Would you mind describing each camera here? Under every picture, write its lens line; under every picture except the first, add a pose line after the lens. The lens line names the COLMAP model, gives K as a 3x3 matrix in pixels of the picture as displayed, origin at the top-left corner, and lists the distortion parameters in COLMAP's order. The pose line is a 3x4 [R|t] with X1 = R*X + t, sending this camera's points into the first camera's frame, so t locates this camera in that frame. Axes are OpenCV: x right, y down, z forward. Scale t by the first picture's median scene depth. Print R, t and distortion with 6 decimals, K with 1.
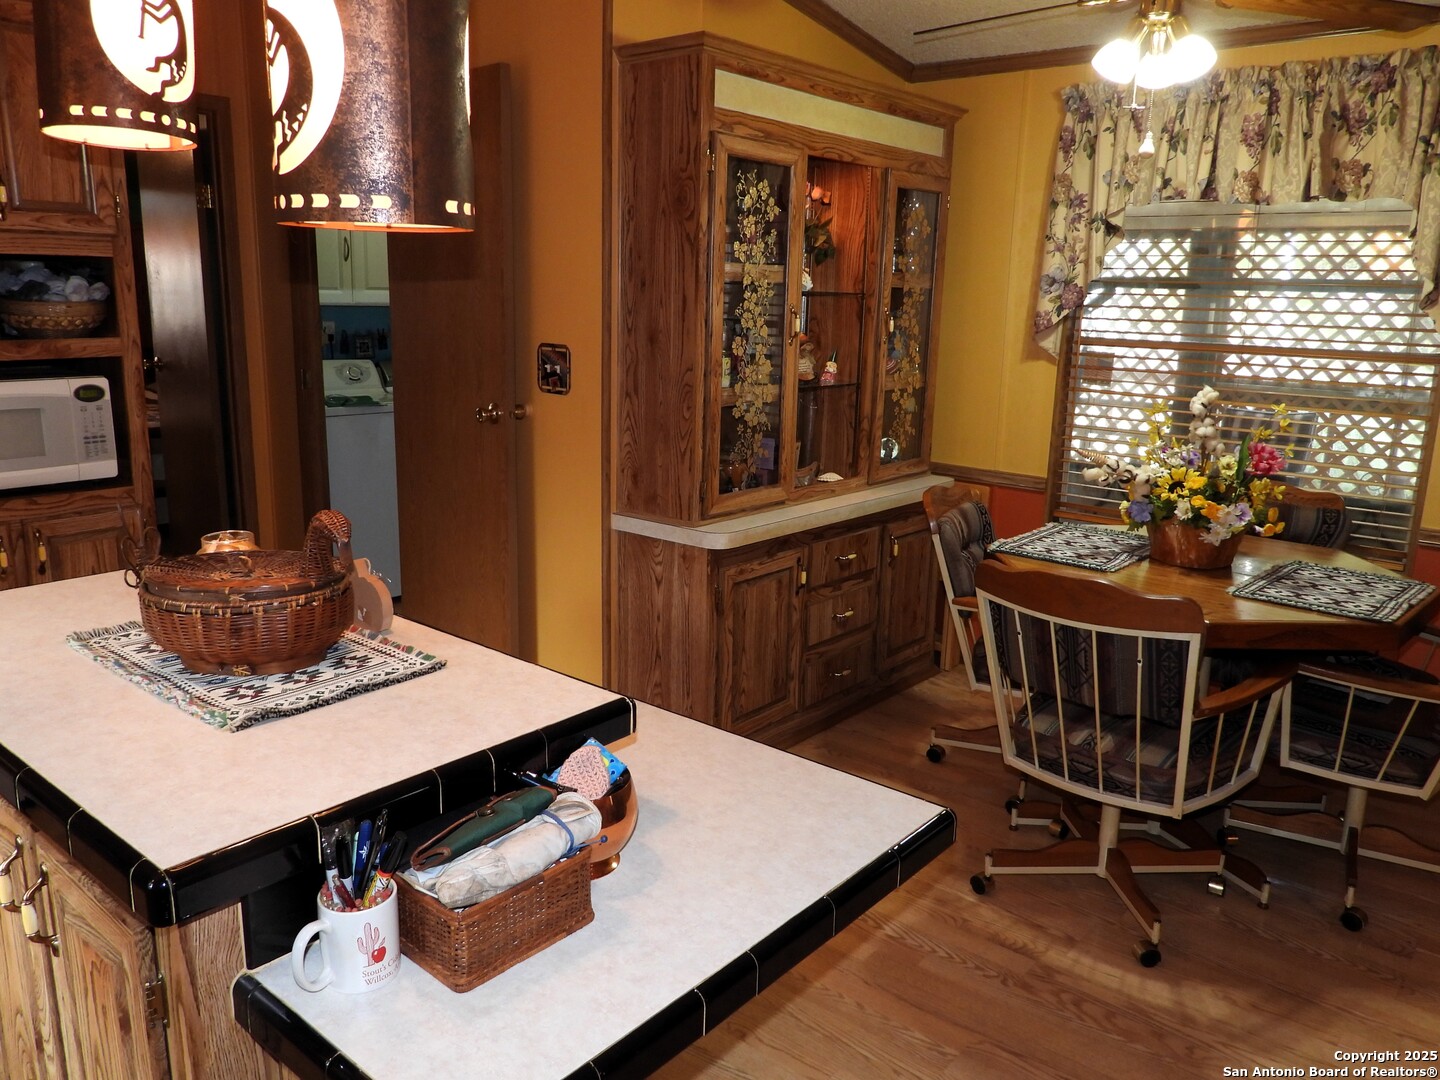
lens RADIAL K [[1092.8, 0, 720.0], [0, 1092.8, 540.0], [0, 0, 1]] dist [-0.014251, 0.002928]
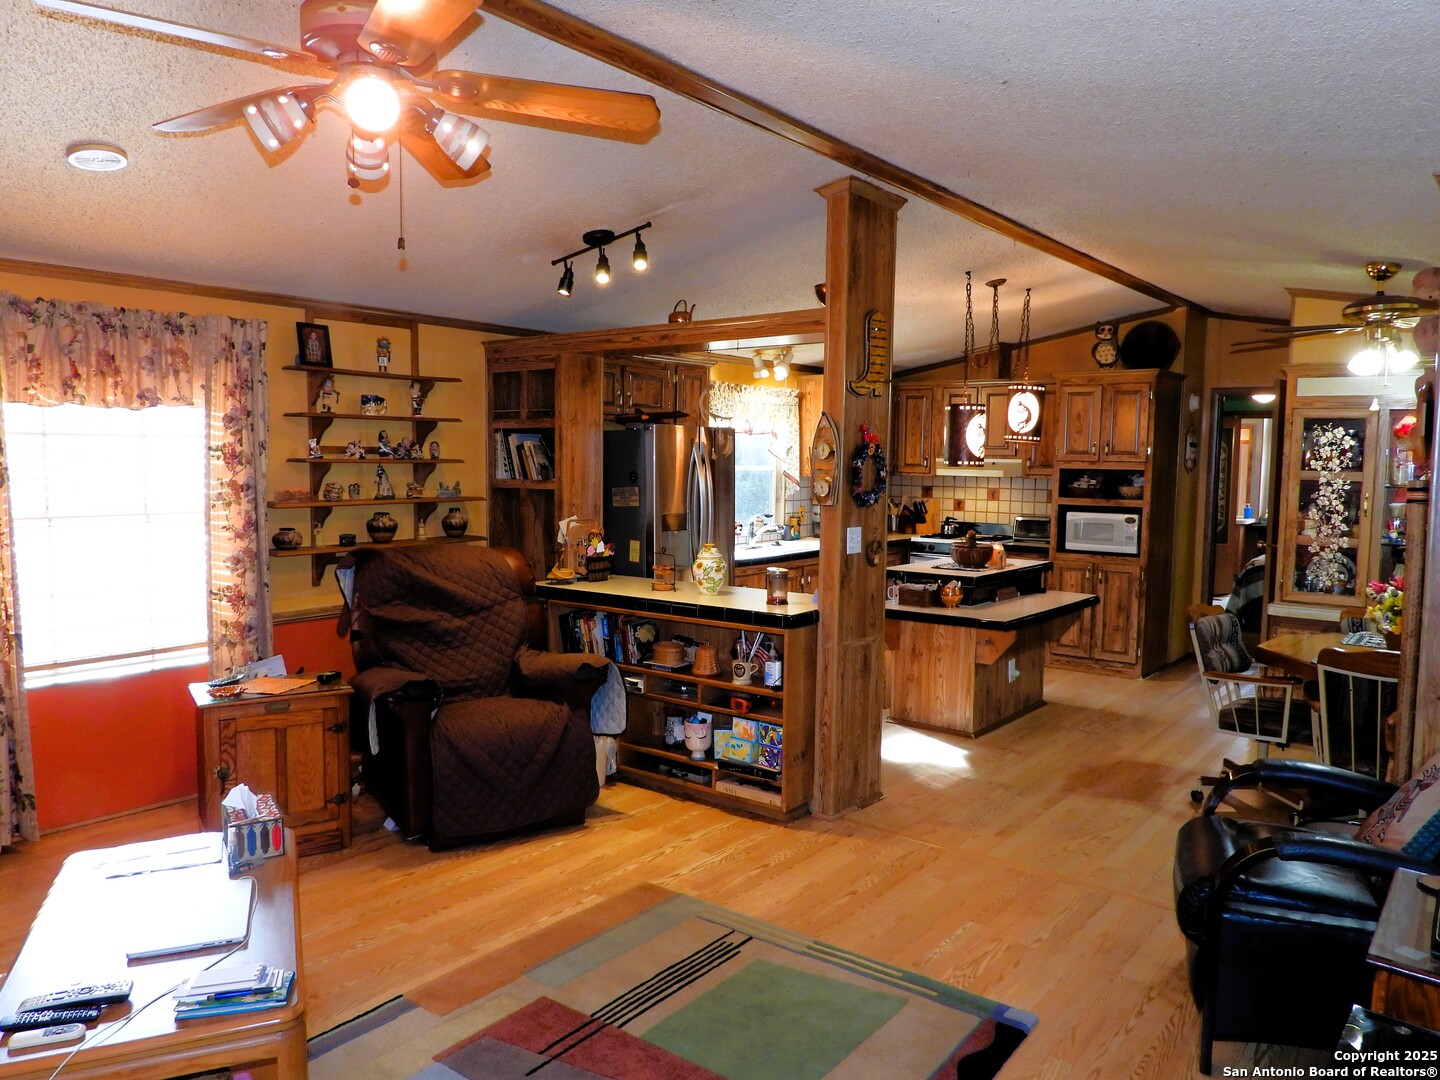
lens RADIAL K [[1033.1, 0, 720.0], [0, 1033.1, 540.0], [0, 0, 1]] dist [-0.017306, 0.005391]
pose [[0.031186, 0.060659, -0.997671, 1.752765], [-0.236999, 0.970140, 0.051576, 0.016818], [0.971009, 0.234839, 0.044631, -0.061467]]
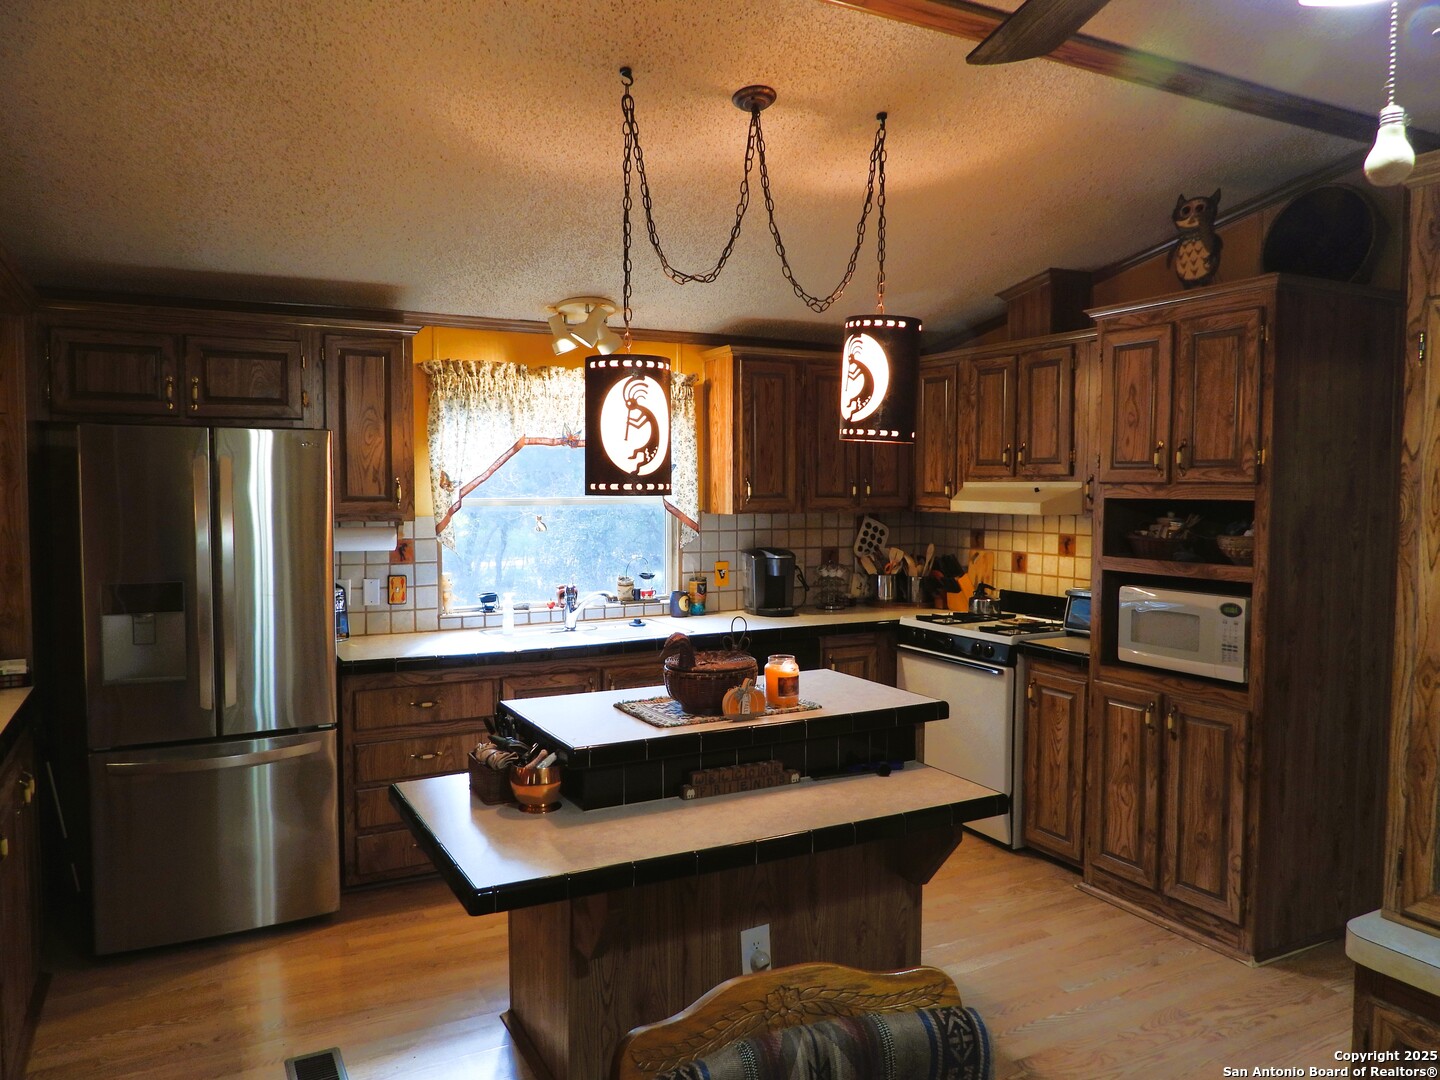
lens RADIAL K [[1033.1, 0, 720.0], [0, 1033.1, 540.0], [0, 0, 1]] dist [-0.017306, 0.005391]
pose [[-0.372711, 0.026491, -0.927569, 0.647234], [-0.219502, 0.968708, 0.115864, -0.203201], [0.901613, 0.246787, -0.355233, 0.813642]]
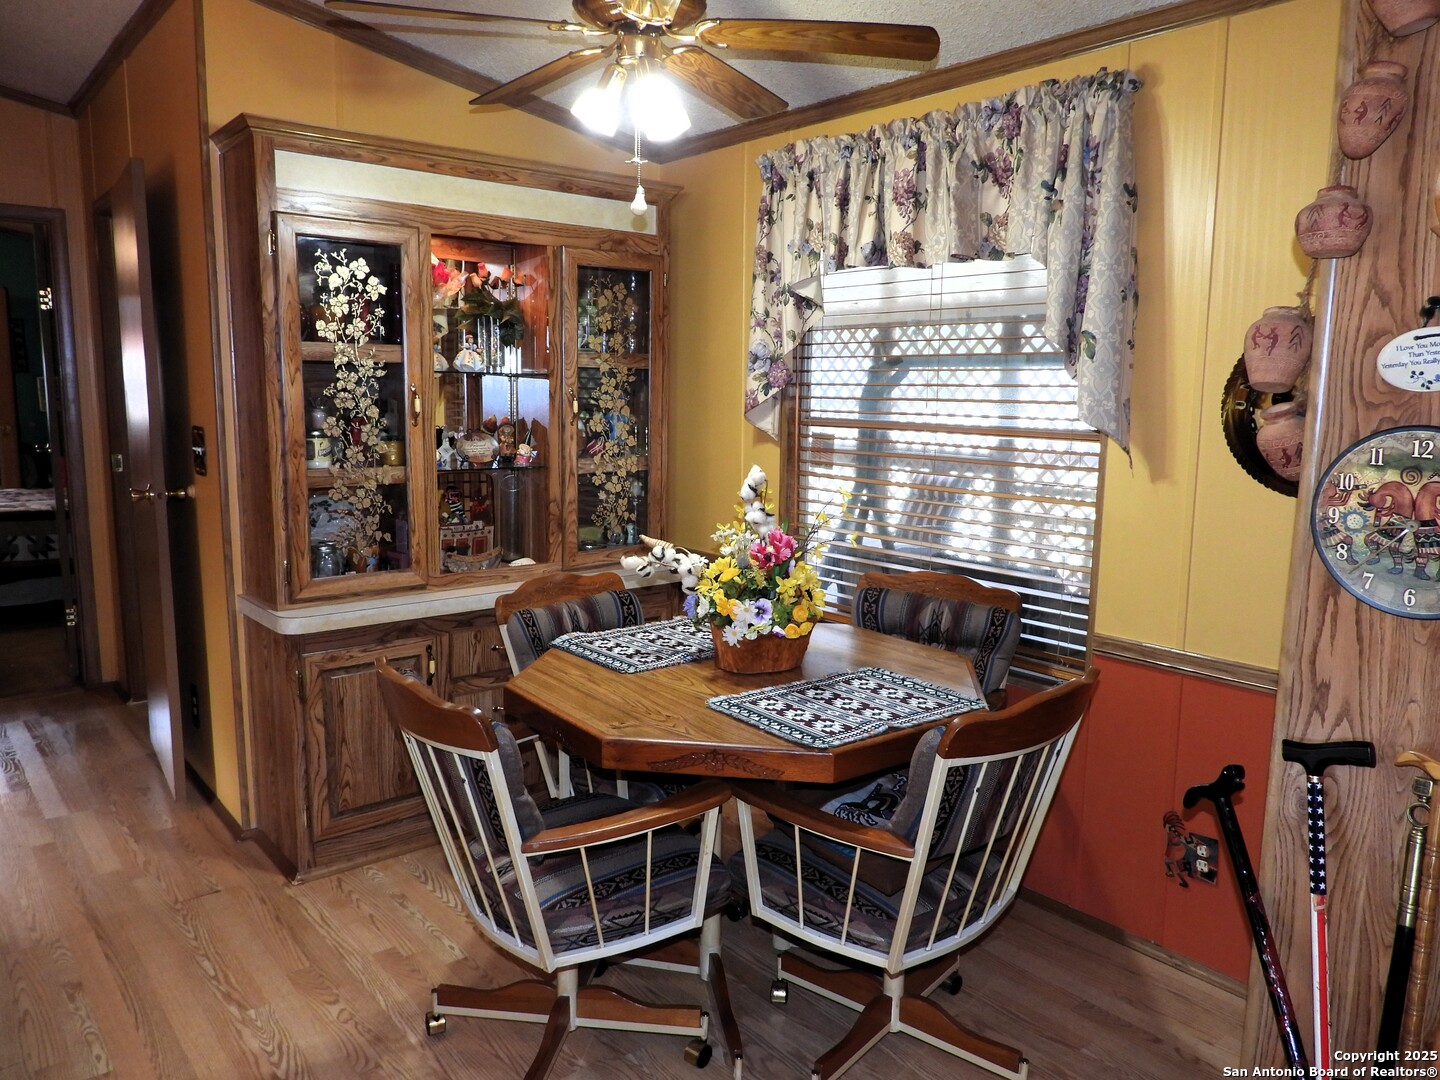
lens RADIAL K [[1033.1, 0, 720.0], [0, 1033.1, 540.0], [0, 0, 1]] dist [-0.017306, 0.005391]
pose [[0.984734, 0.013250, -0.173560, 0.520023], [-0.026979, 0.996668, -0.076980, -0.014541], [0.171962, 0.080487, 0.981810, 0.162575]]
